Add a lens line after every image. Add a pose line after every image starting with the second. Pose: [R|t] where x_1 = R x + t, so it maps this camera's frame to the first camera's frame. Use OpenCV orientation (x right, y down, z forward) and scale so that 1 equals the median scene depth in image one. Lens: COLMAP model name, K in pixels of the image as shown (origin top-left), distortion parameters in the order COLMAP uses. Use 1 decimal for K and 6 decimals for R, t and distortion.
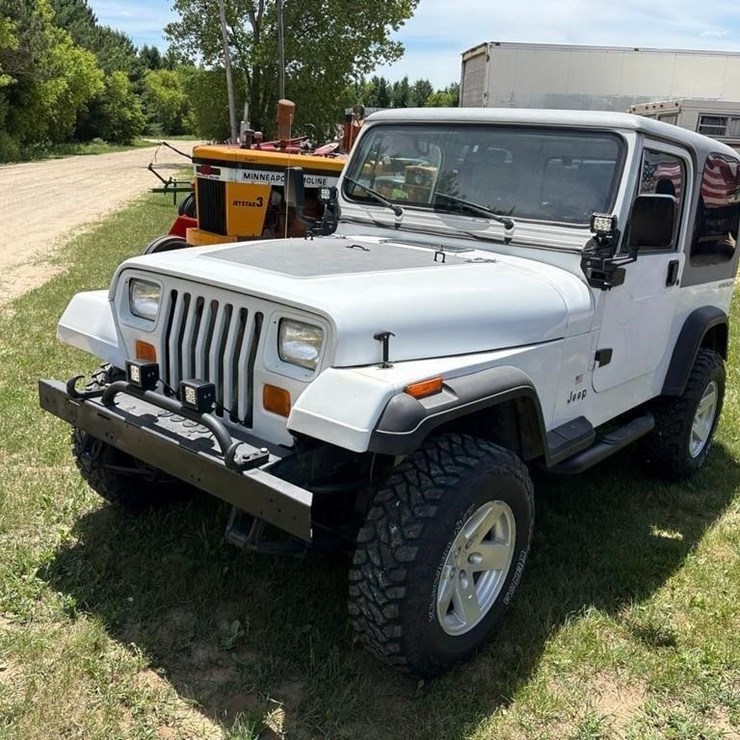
lens RADIAL K [[764.9, 0, 355.8], [0, 764.9, 354.0], [0, 0, 1]] dist [0.014006, 0.012576]
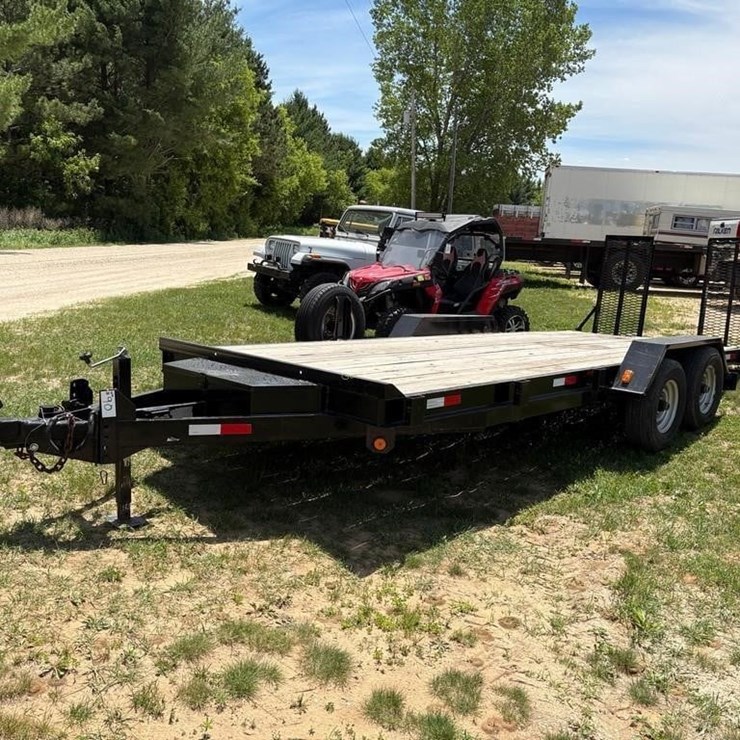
lens RADIAL K [[764.9, 0, 355.8], [0, 764.9, 354.0], [0, 0, 1]] dist [0.014006, 0.012576]
pose [[0.961407, 0.078338, -0.263742, 0.092999], [-0.108052, 0.989094, -0.100093, 0.062257], [0.253024, 0.124728, 0.959386, -0.201621]]
